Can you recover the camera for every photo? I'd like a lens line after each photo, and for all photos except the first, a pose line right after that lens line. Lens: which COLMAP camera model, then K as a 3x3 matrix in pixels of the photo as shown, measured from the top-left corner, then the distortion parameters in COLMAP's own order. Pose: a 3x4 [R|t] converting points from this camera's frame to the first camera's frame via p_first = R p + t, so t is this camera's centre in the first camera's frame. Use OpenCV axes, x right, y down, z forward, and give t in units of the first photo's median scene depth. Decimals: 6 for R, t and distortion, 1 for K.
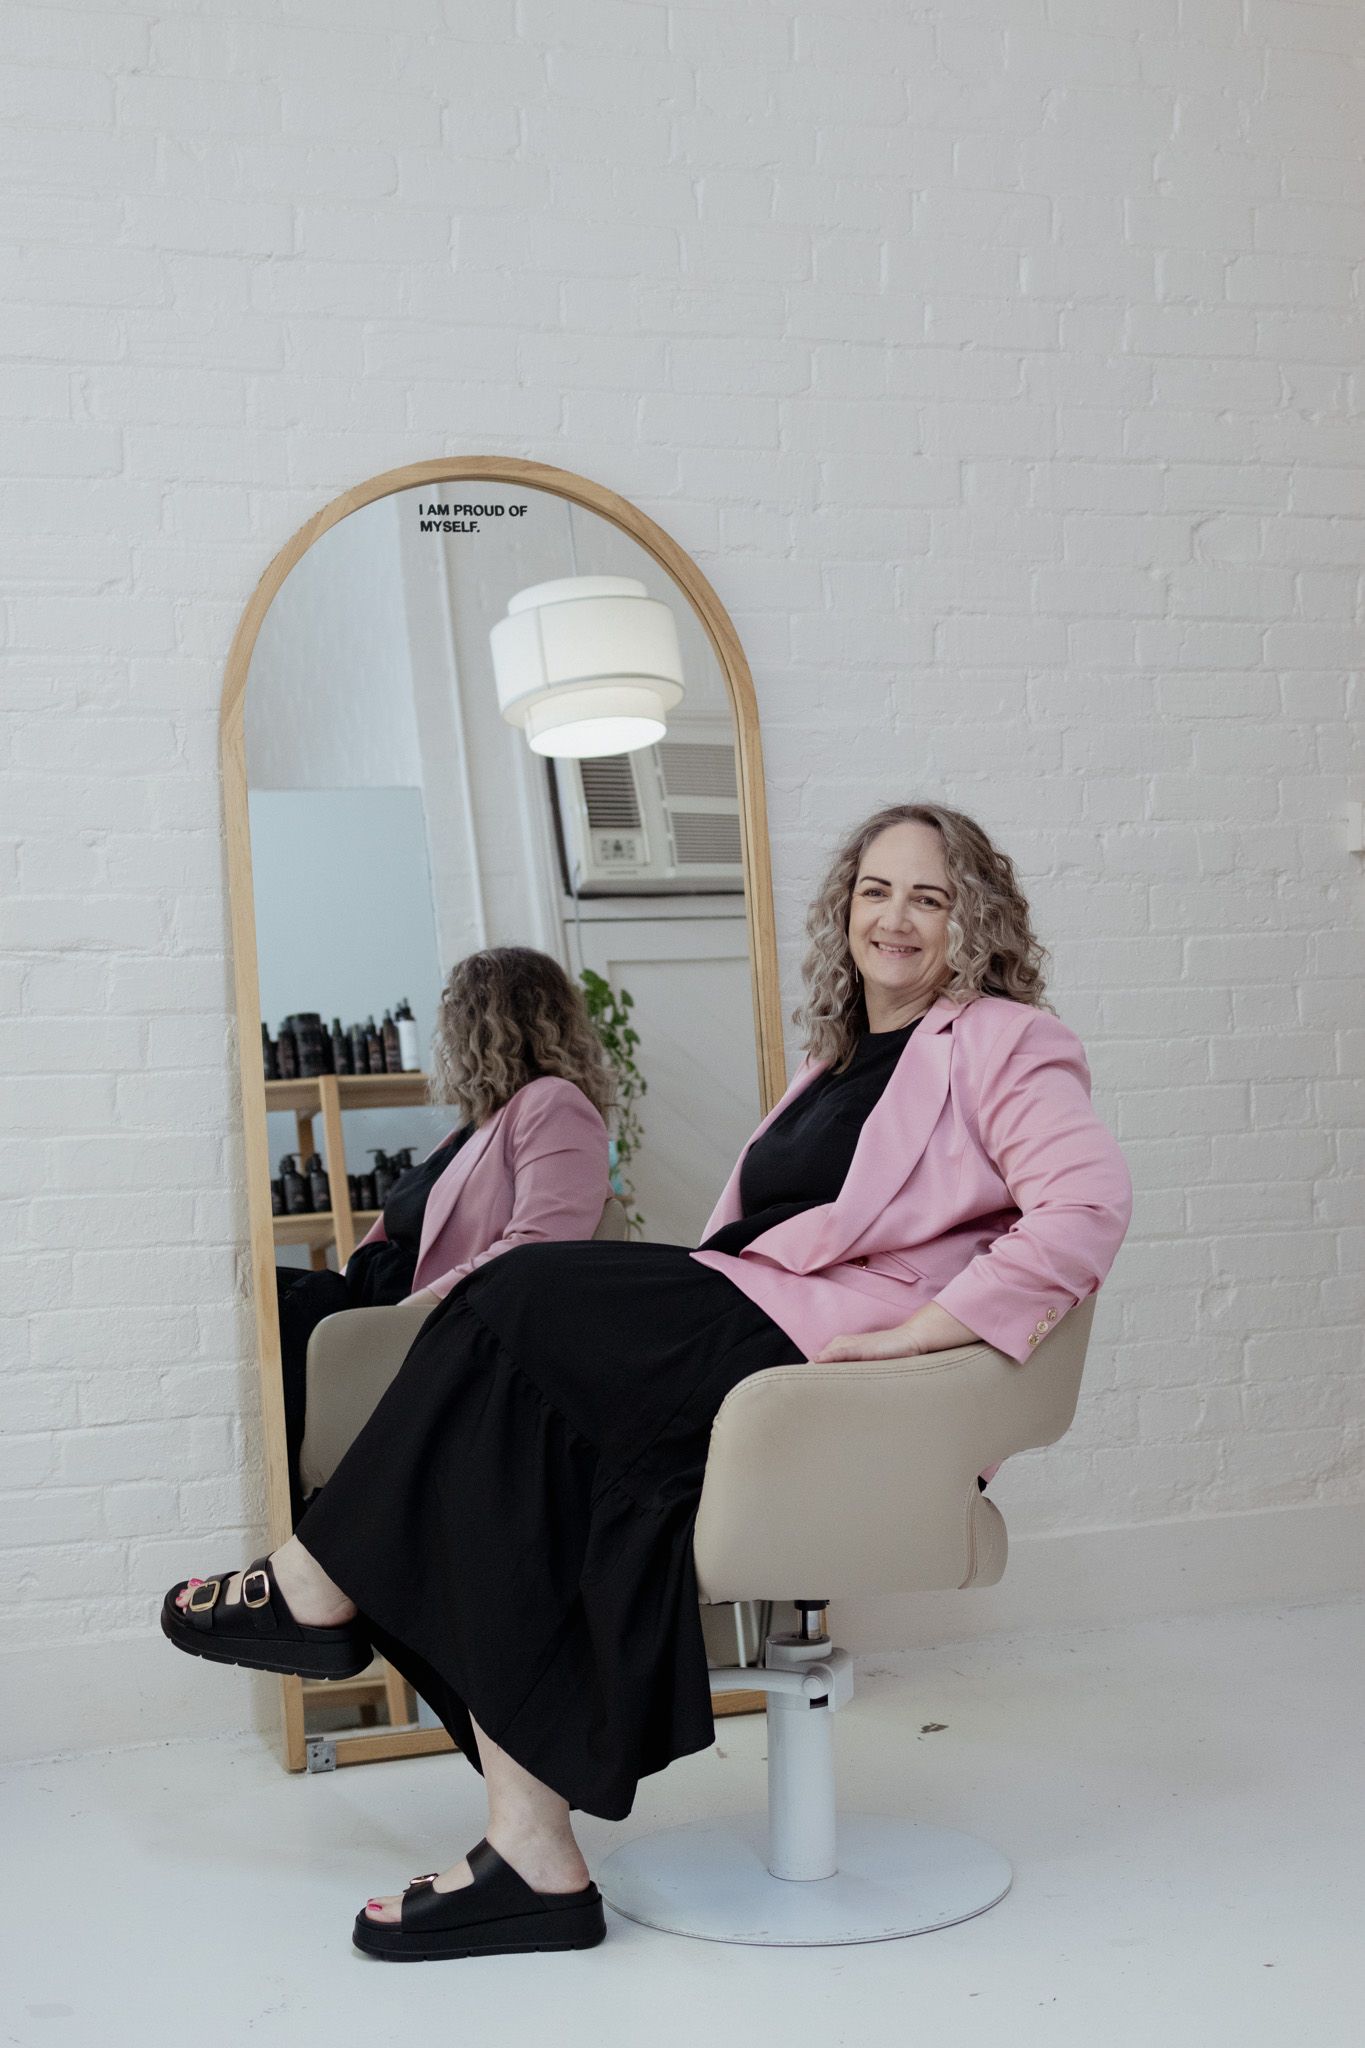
lens RADIAL K [[3289.9, 0, 682.5], [0, 3289.9, 1024.0], [0, 0, 1]] dist [0.015163, -0.004311]
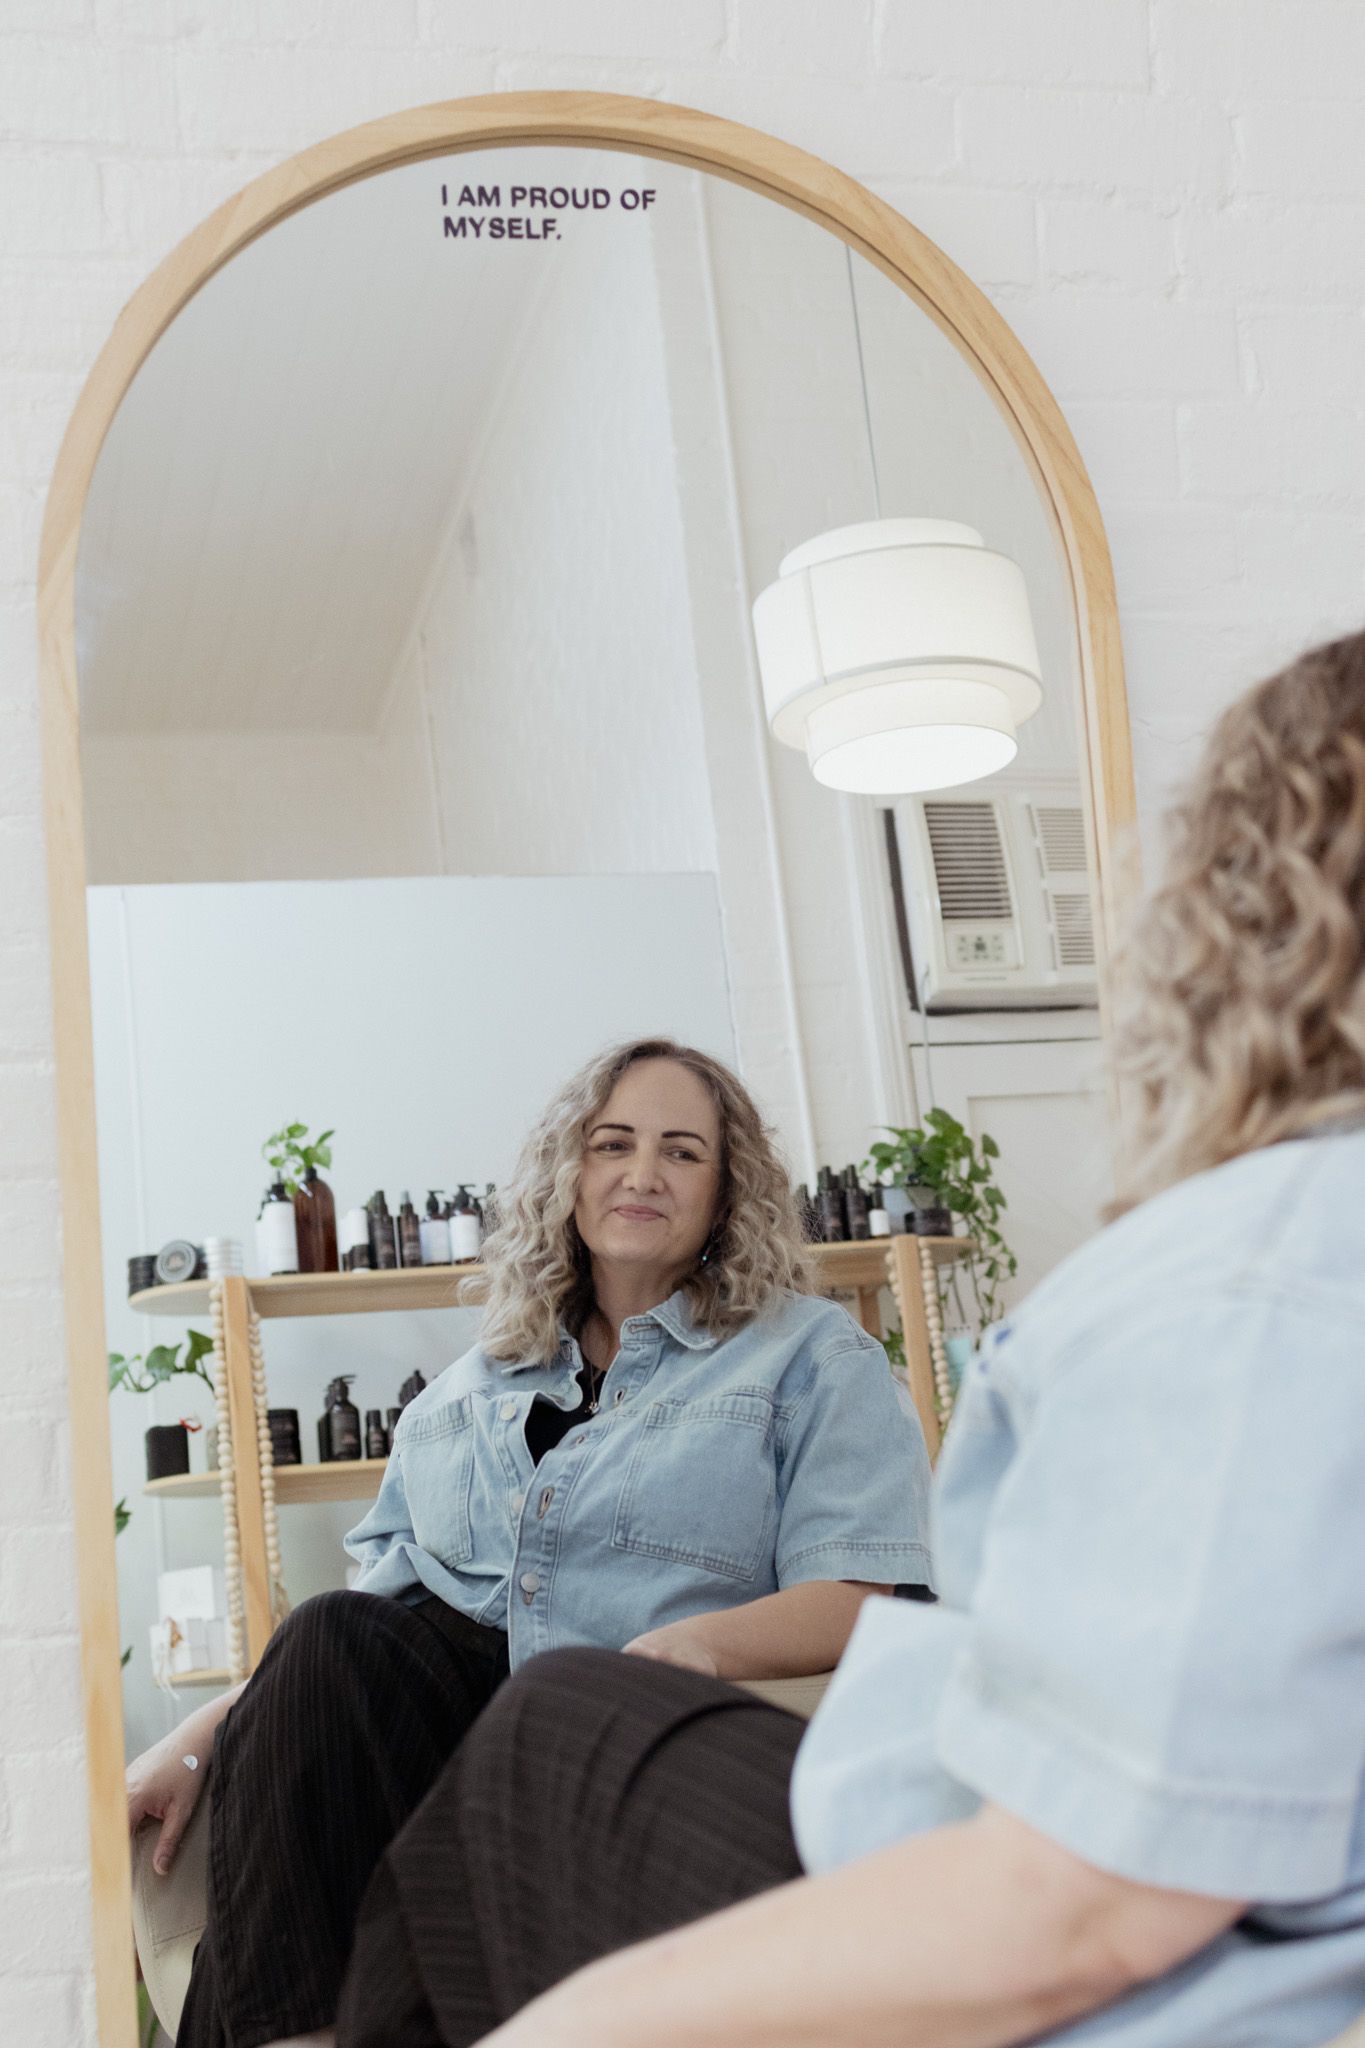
lens RADIAL K [[3204.5, 0, 682.5], [0, 3204.5, 1024.0], [0, 0, 1]] dist [0.009693, 0.009335]
pose [[0.990747, -0.013163, -0.135085, 0.021385], [0.006828, 0.998859, -0.047257, -0.002582], [0.135553, 0.045898, 0.989706, 0.468726]]
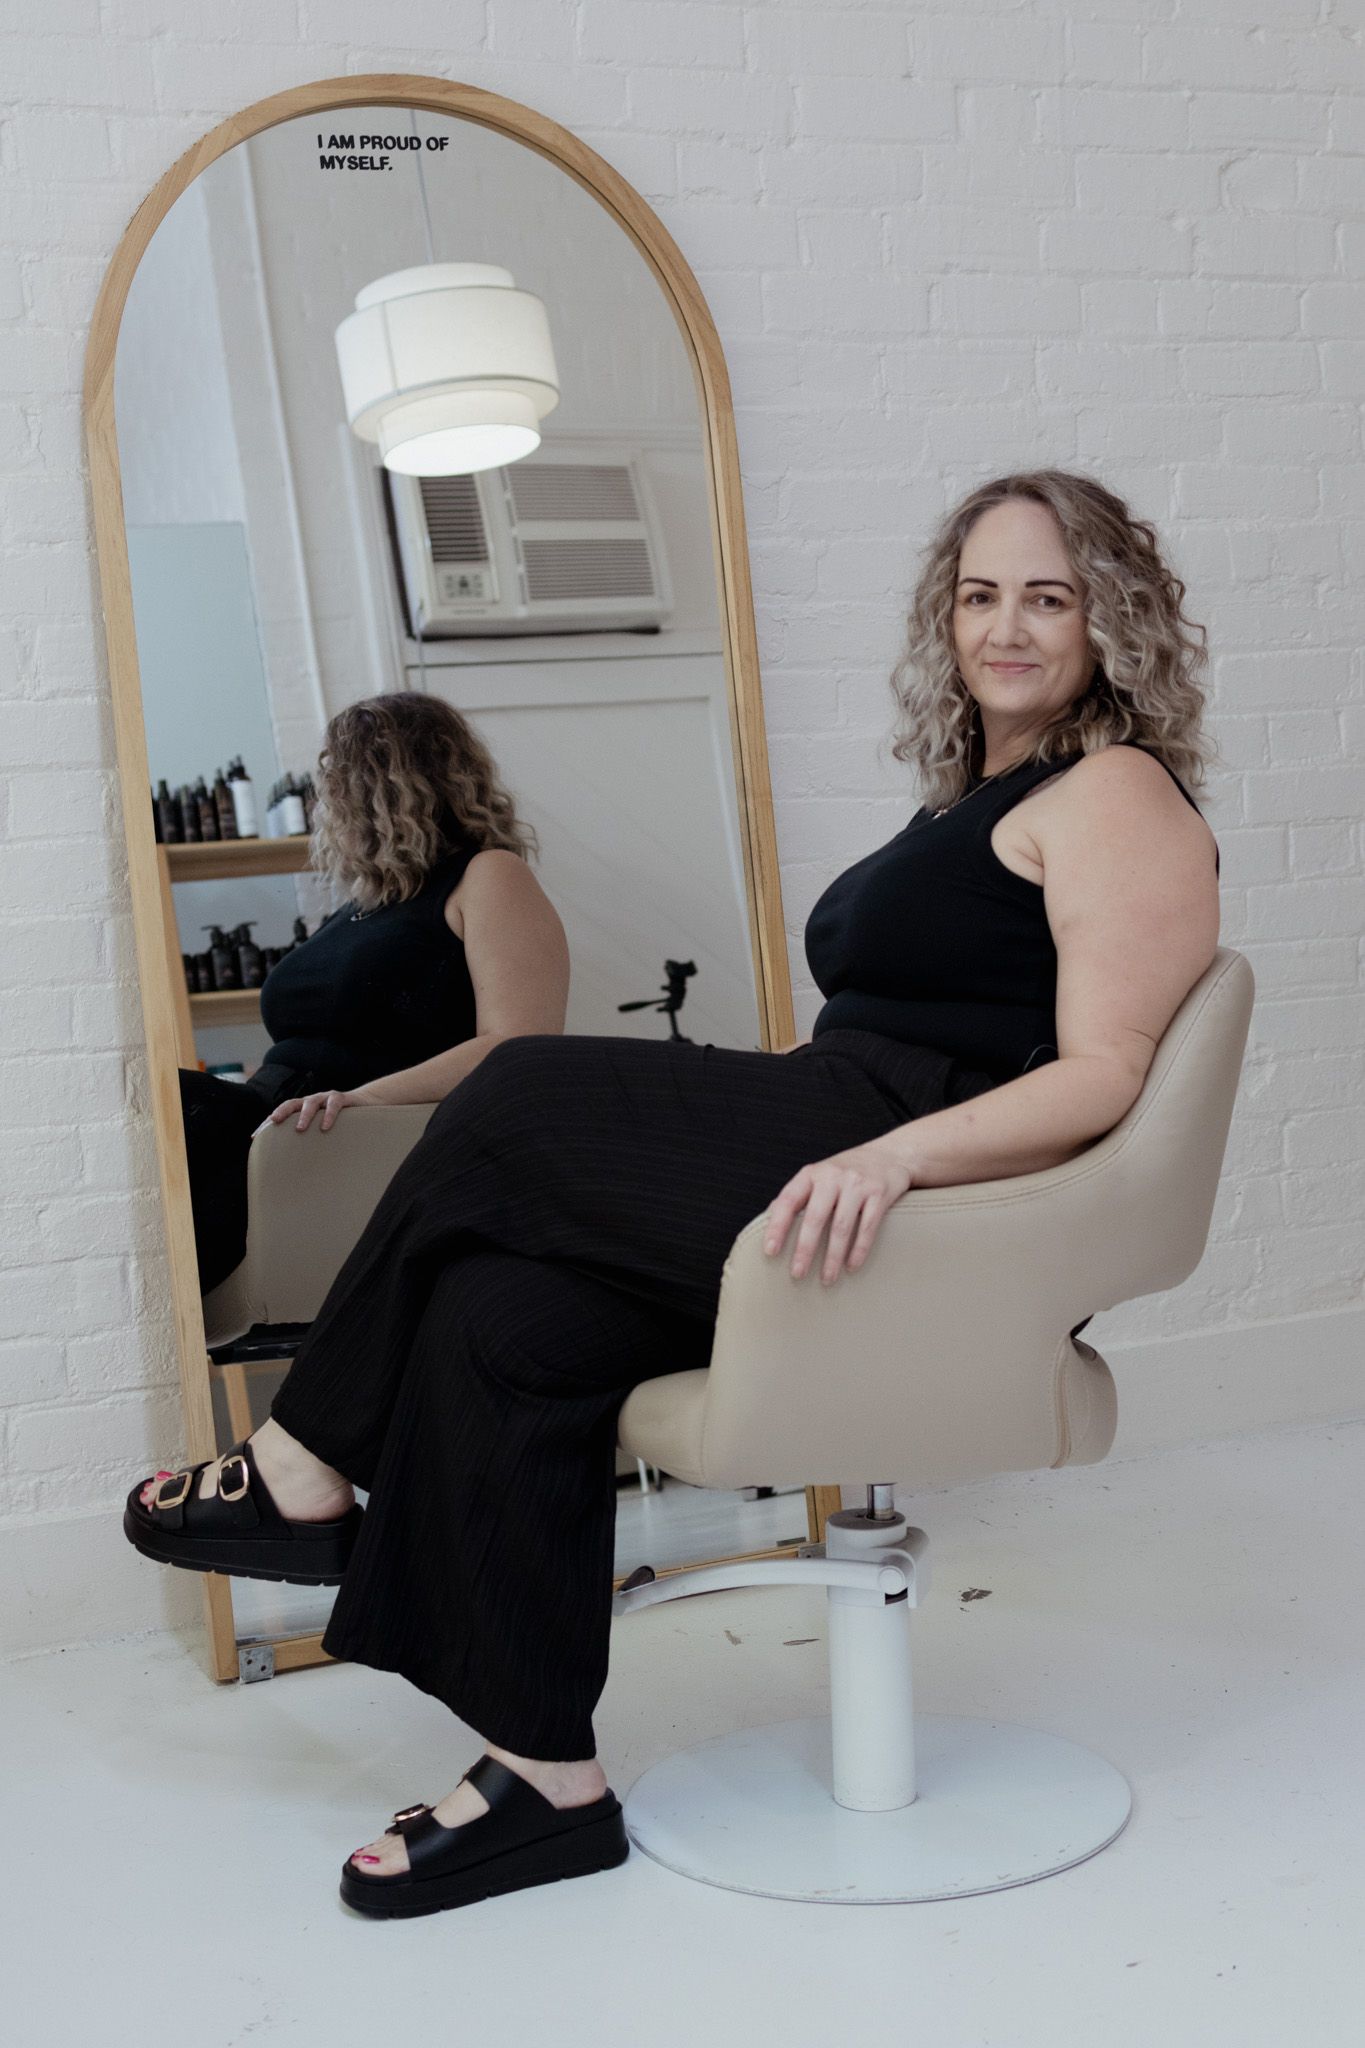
lens RADIAL K [[3289.9, 0, 682.5], [0, 3289.9, 1024.0], [0, 0, 1]] dist [0.015163, -0.004311]
pose [[0.997043, -0.027987, 0.071572, -0.049718], [0.022674, 0.997001, 0.073997, 0.002449], [-0.073428, -0.072156, 0.994687, 0.154318]]
